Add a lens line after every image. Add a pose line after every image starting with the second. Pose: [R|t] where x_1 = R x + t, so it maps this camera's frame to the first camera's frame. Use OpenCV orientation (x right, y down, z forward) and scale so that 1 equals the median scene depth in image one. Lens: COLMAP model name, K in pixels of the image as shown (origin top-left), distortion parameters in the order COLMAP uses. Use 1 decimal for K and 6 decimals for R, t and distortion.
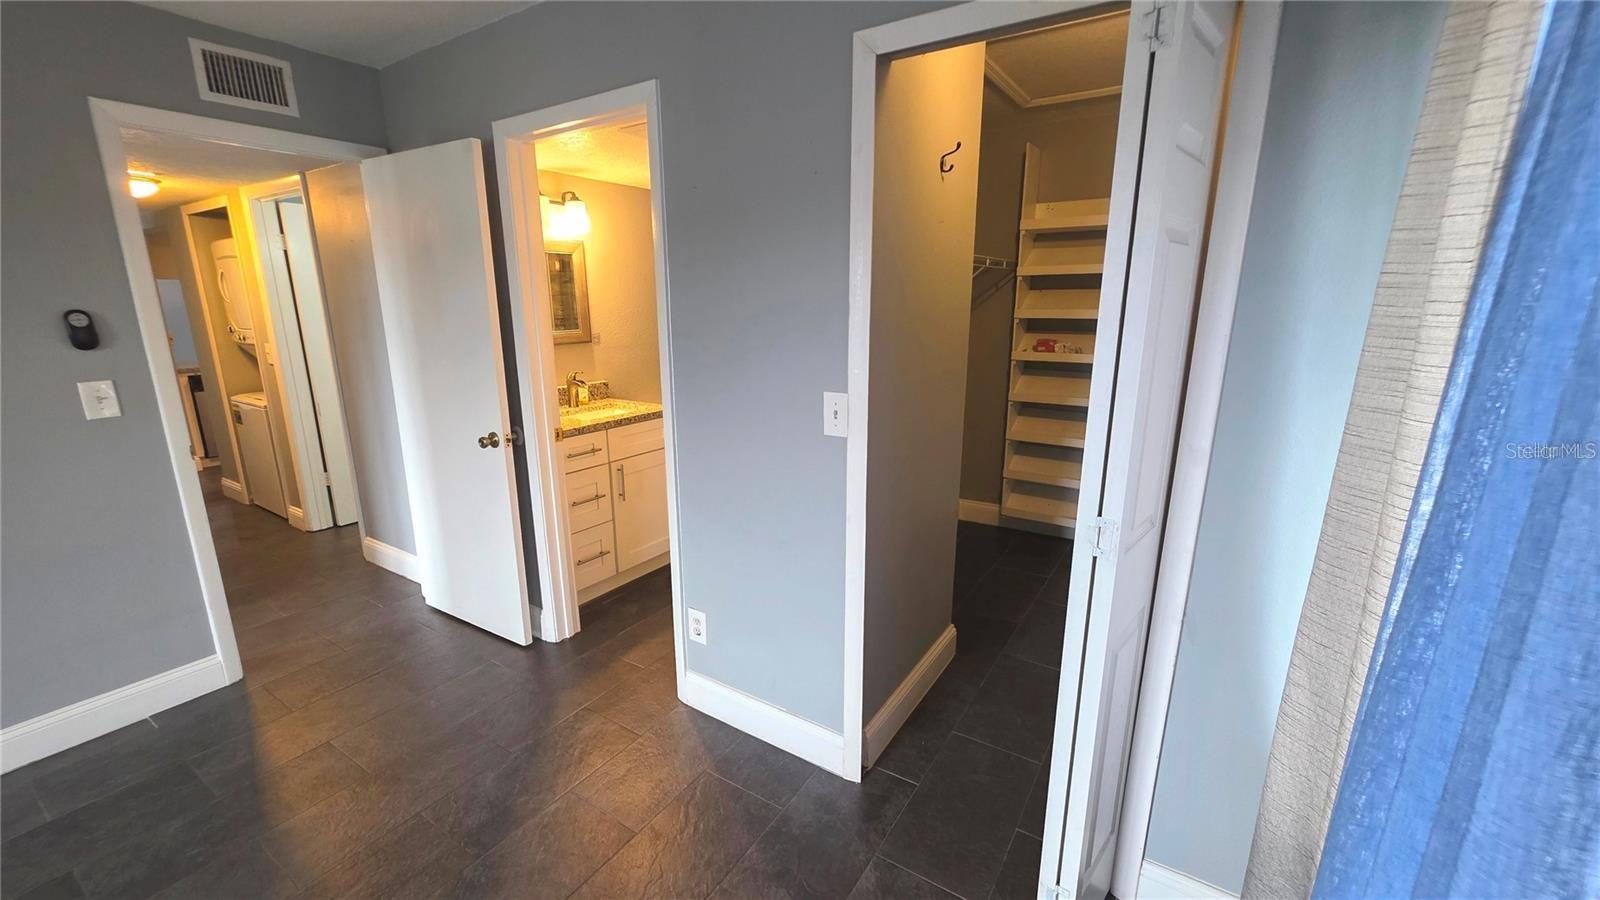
lens RADIAL K [[642.6, 0, 796.3], [0, 642.6, 448.3], [0, 0, 1]] dist [0.002821, -0.000337]
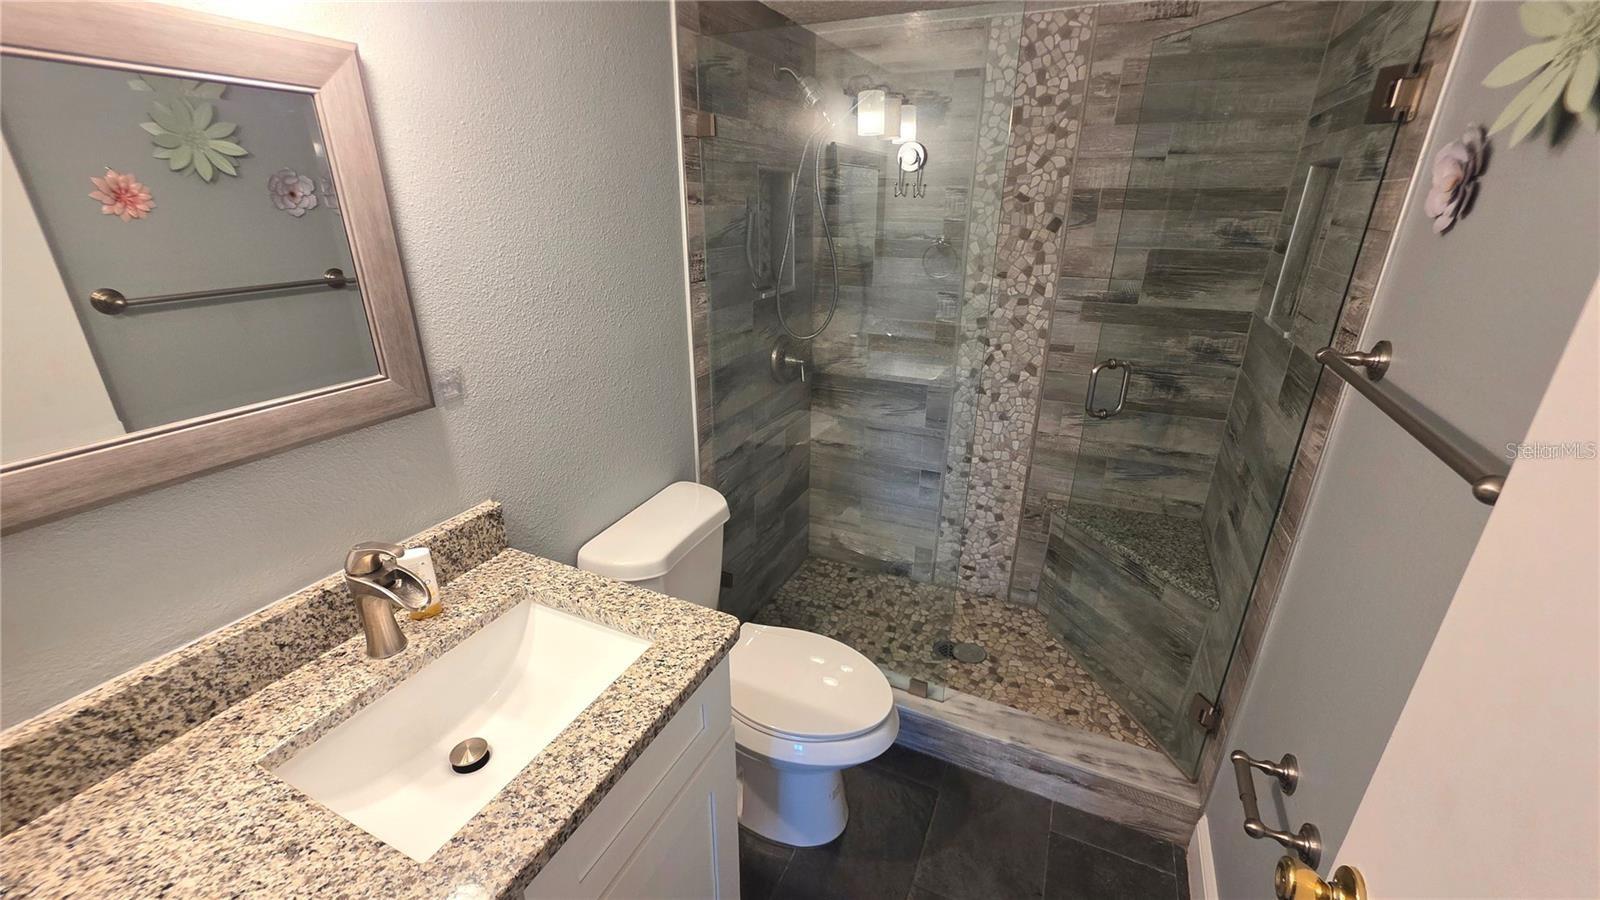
lens RADIAL K [[642.6, 0, 797.6], [0, 642.6, 453.1], [0, 0, 1]] dist [0.002821, -0.000337]
pose [[0.989529, -0.047699, 0.136223, -0.188837], [0.029000, 0.990272, 0.136092, -0.179309], [-0.141389, -0.130717, 0.981286, 0.669368]]
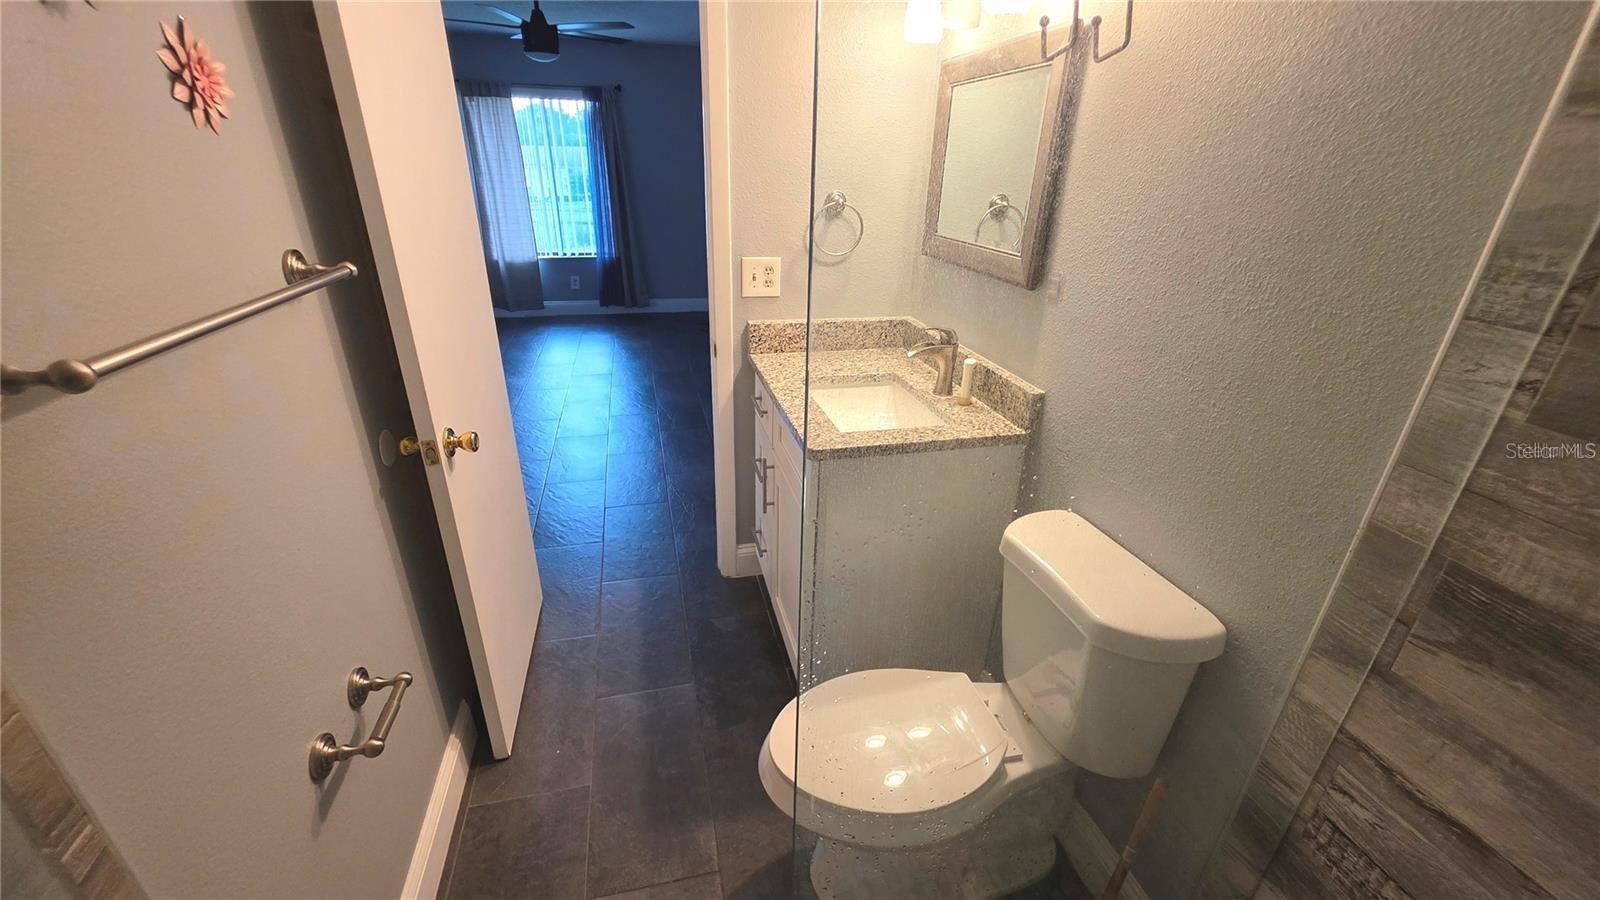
lens RADIAL K [[642.6, 0, 790.5], [0, 642.6, 451.4], [0, 0, 1]] dist [0.002821, -0.000337]
pose [[-0.689466, 0.288901, -0.664209, 0.096327], [-0.192840, 0.810700, 0.552791, -0.279950], [0.698176, 0.509217, -0.503238, 1.150378]]
